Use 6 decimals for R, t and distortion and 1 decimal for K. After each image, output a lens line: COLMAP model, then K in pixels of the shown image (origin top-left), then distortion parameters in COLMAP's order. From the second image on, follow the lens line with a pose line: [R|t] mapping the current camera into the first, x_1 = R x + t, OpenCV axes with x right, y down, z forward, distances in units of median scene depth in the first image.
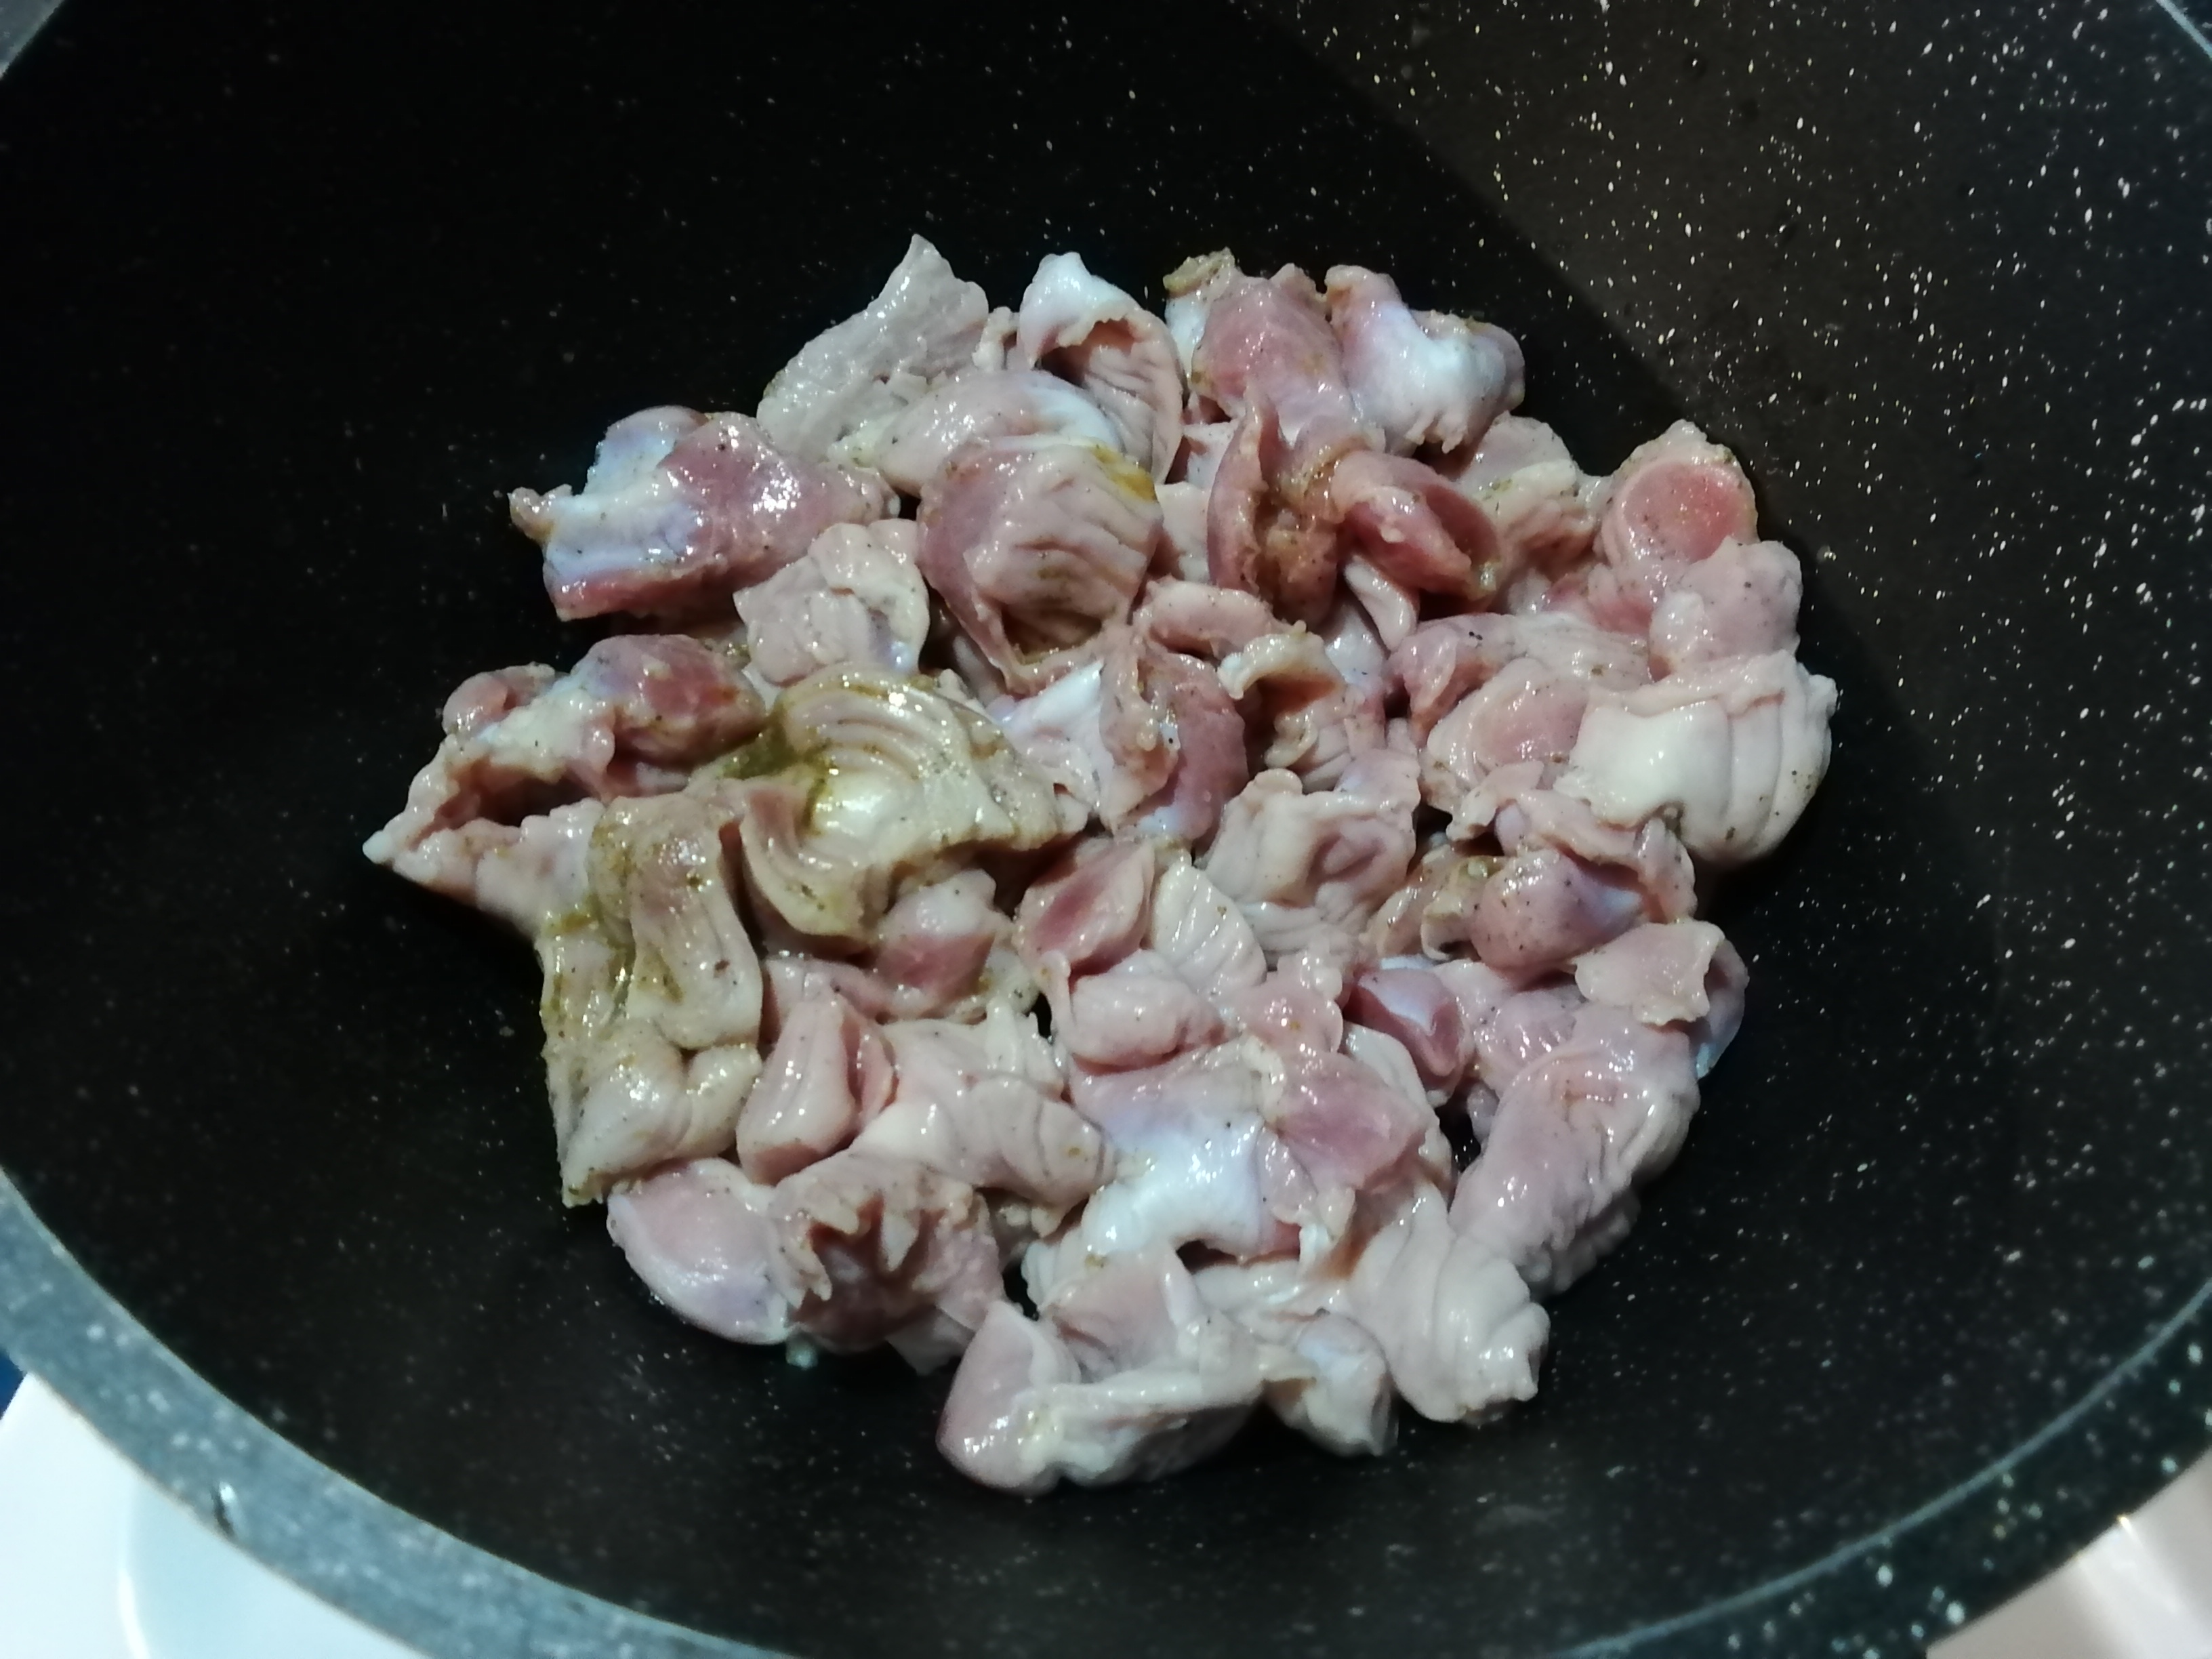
lens RADIAL K [[1762.3, 0, 1106.0], [0, 1762.3, 829.5], [0, 0, 1]] dist [0.088058, -0.150123]
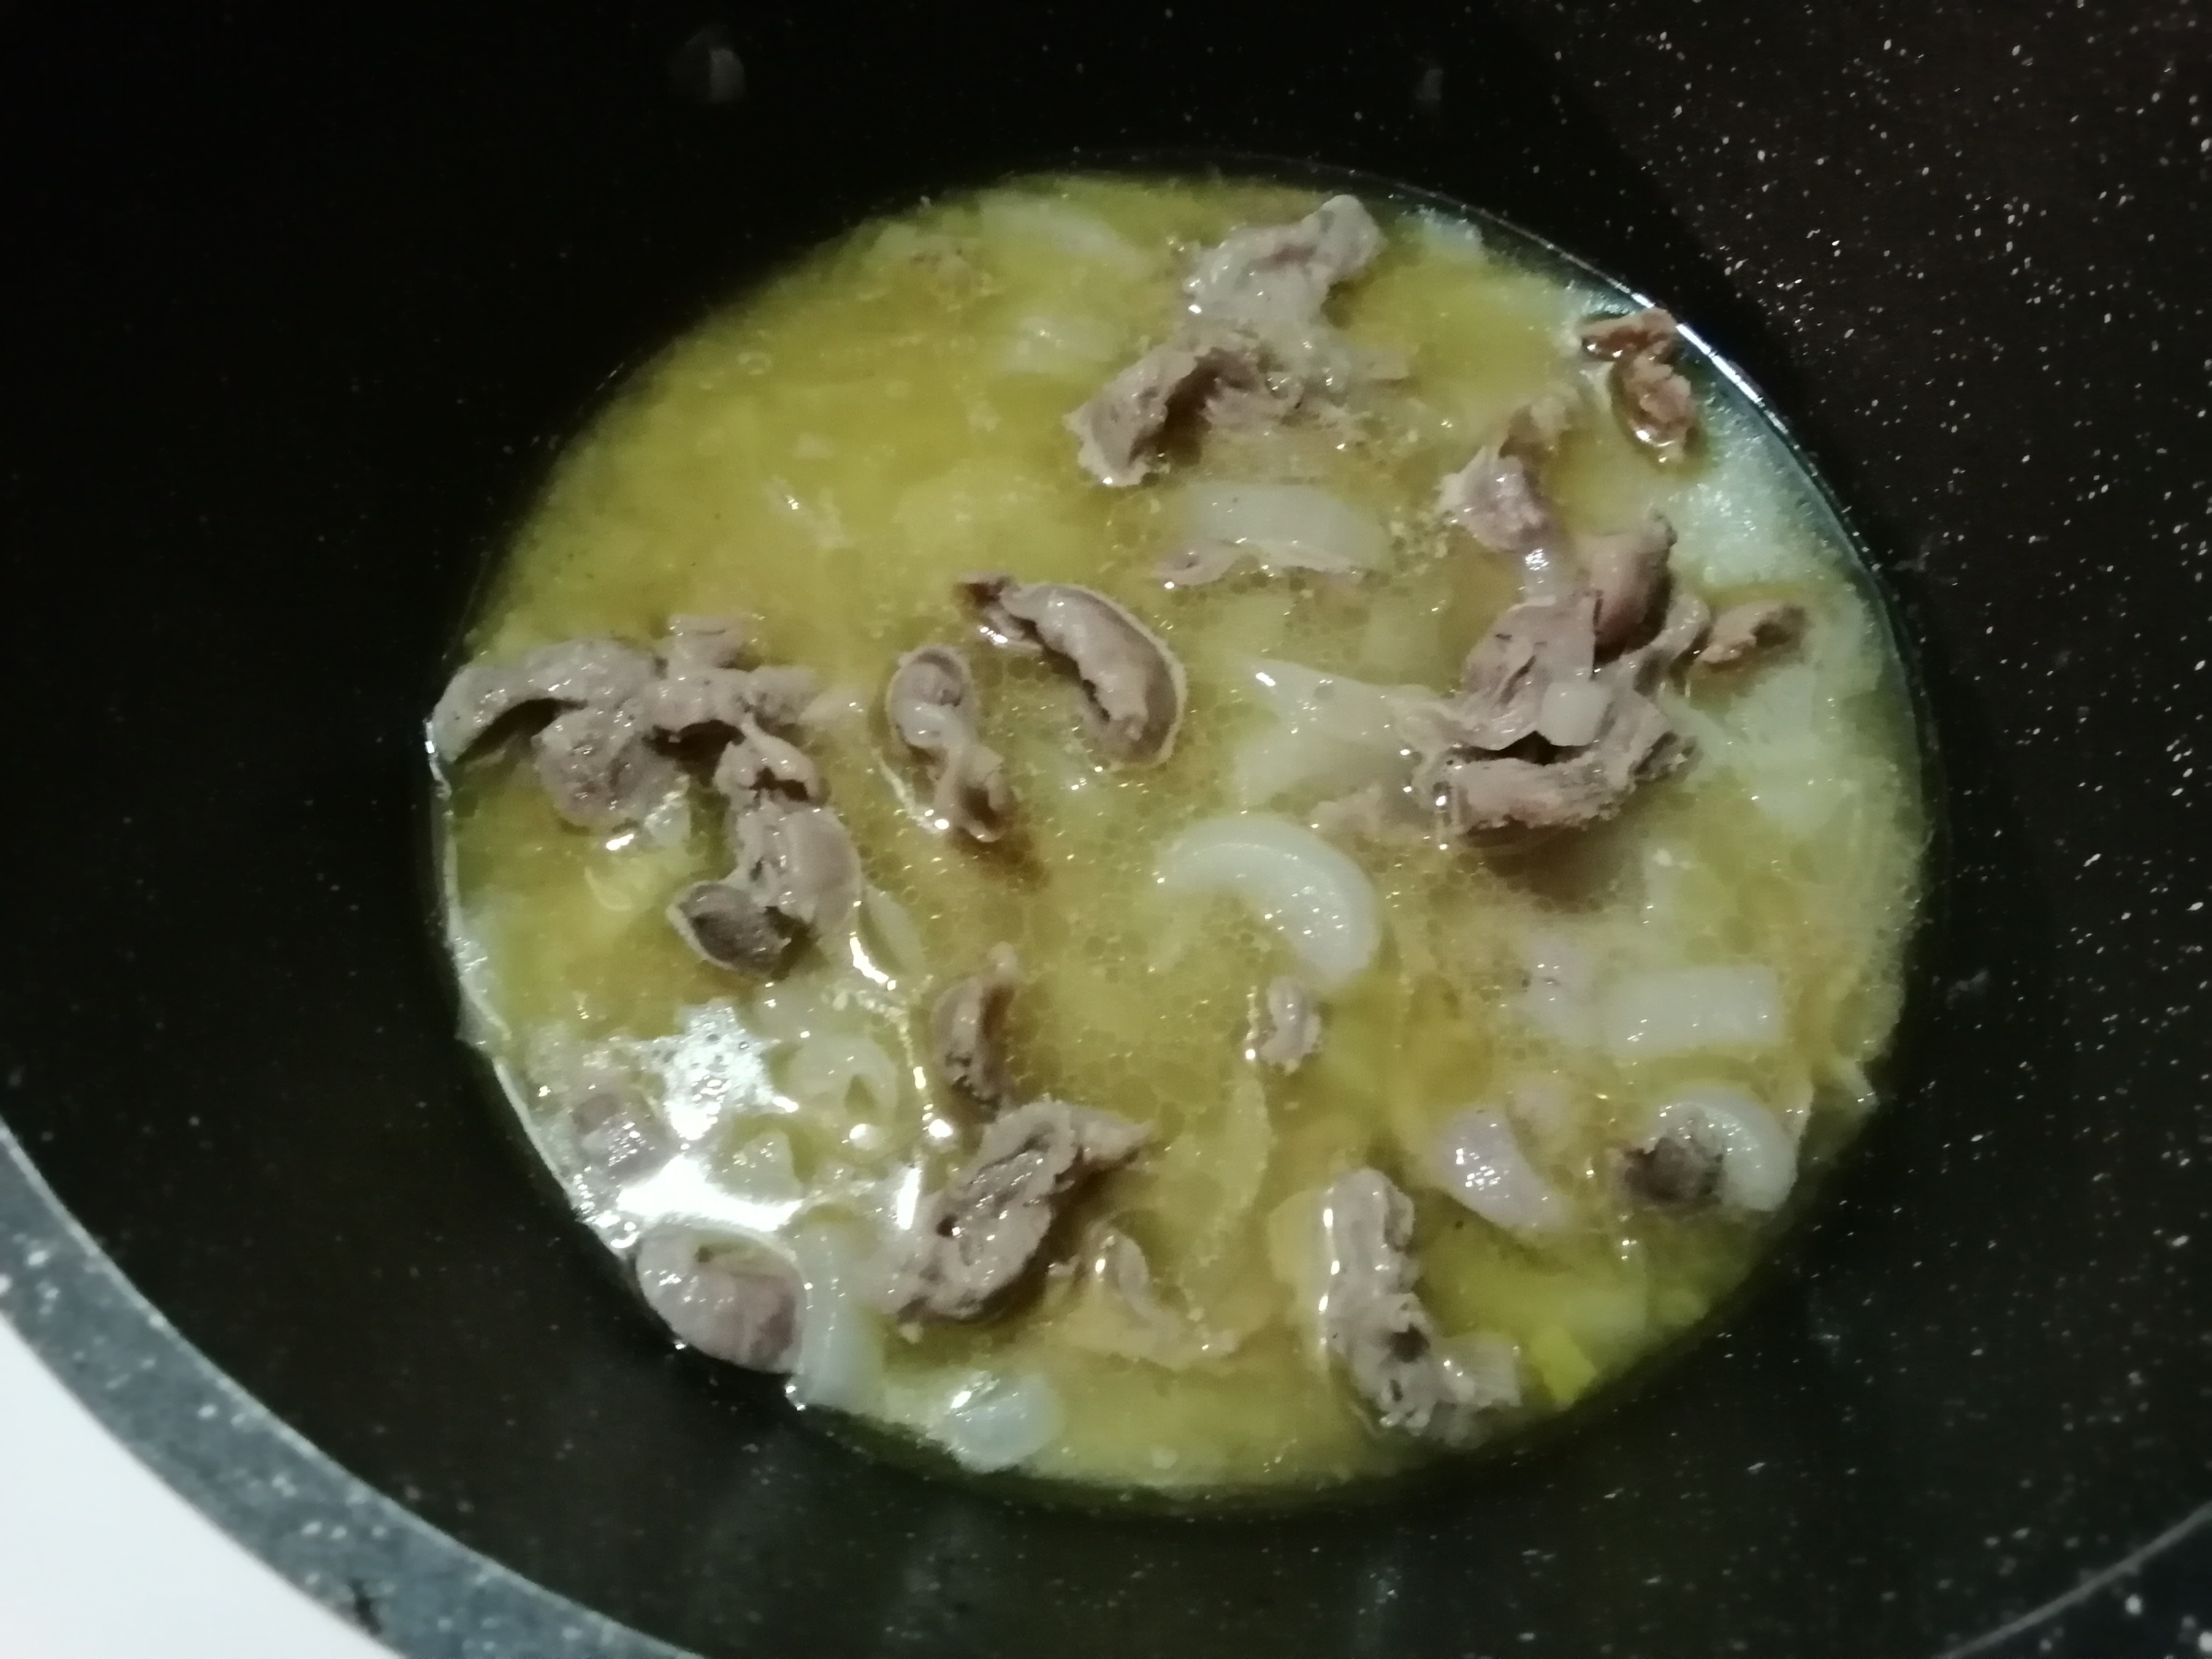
lens RADIAL K [[1770.4, 0, 1106.0], [0, 1770.4, 829.5], [0, 0, 1]] dist [0.086171, -0.148149]
pose [[0.999181, -0.019713, 0.035345, -0.084267], [0.018240, 0.998971, 0.041526, -0.028486], [-0.036127, -0.040847, 0.998512, 0.050412]]
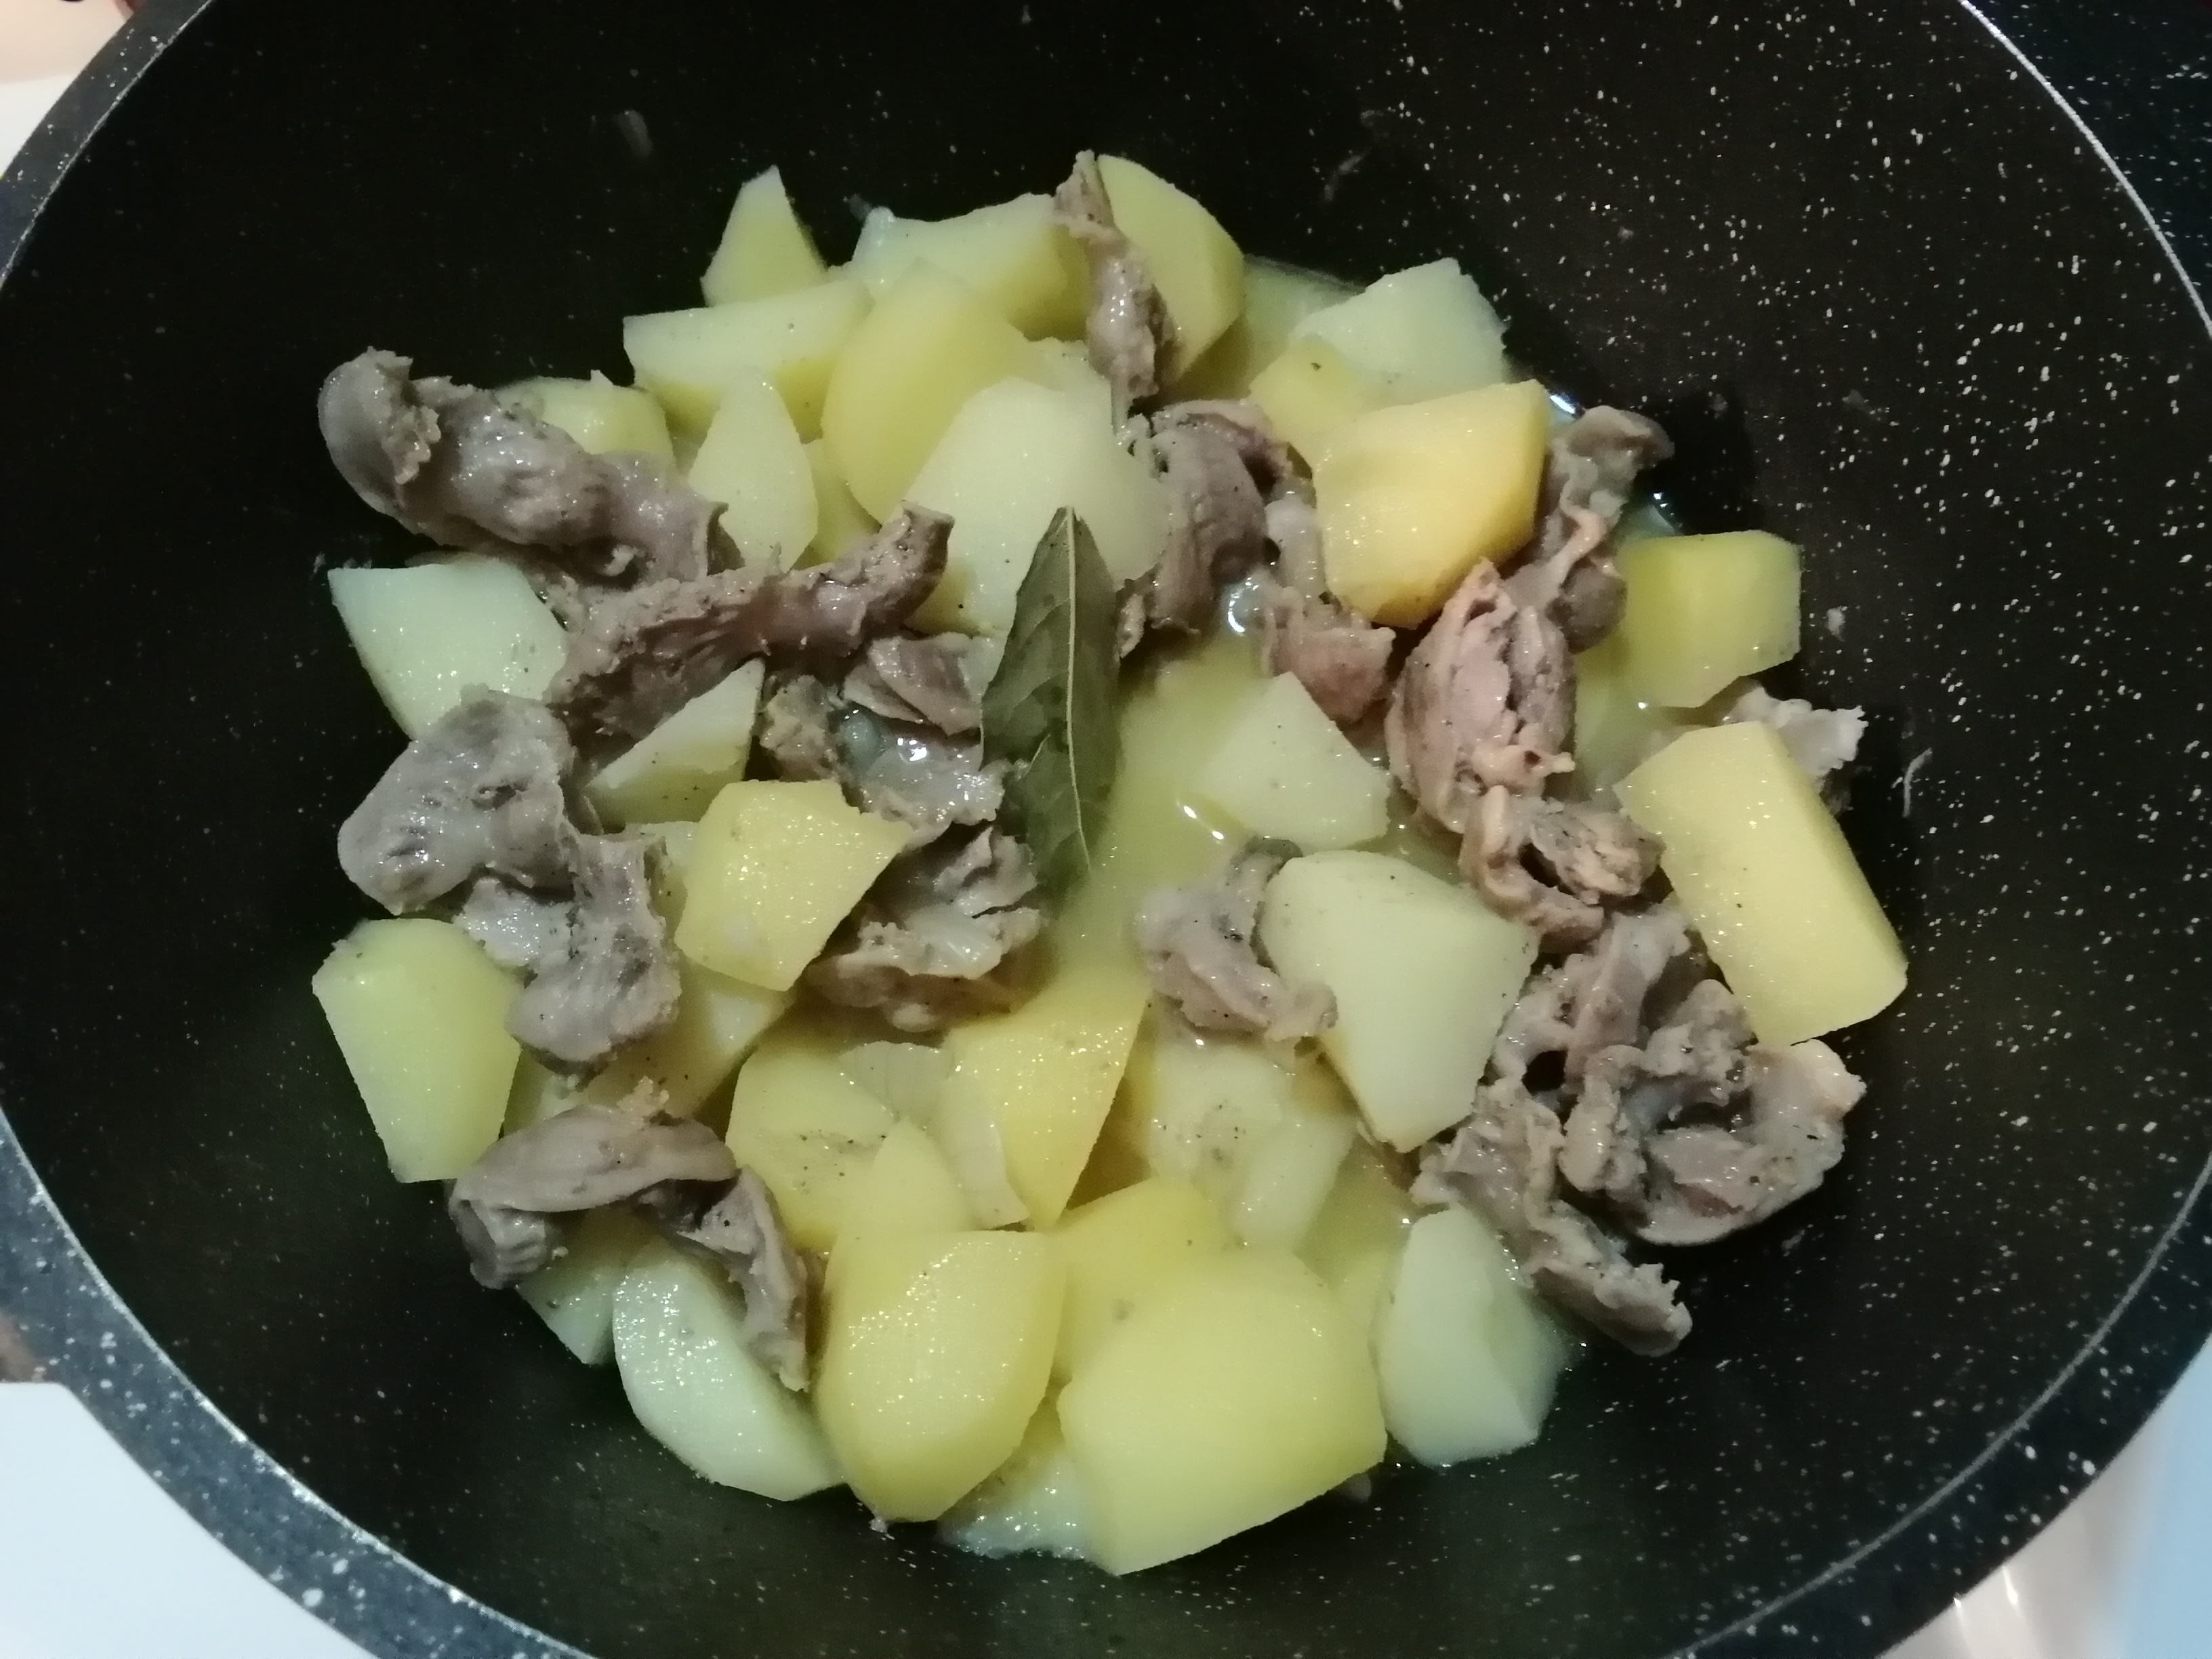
lens RADIAL K [[1780.7, 0, 1106.0], [0, 1780.7, 829.5], [0, 0, 1]] dist [0.090799, -0.157279]
pose [[0.968922, -0.221821, 0.109478, -0.138601], [0.211893, 0.972628, 0.095374, -0.157847], [-0.127638, -0.069213, 0.989403, -0.078641]]
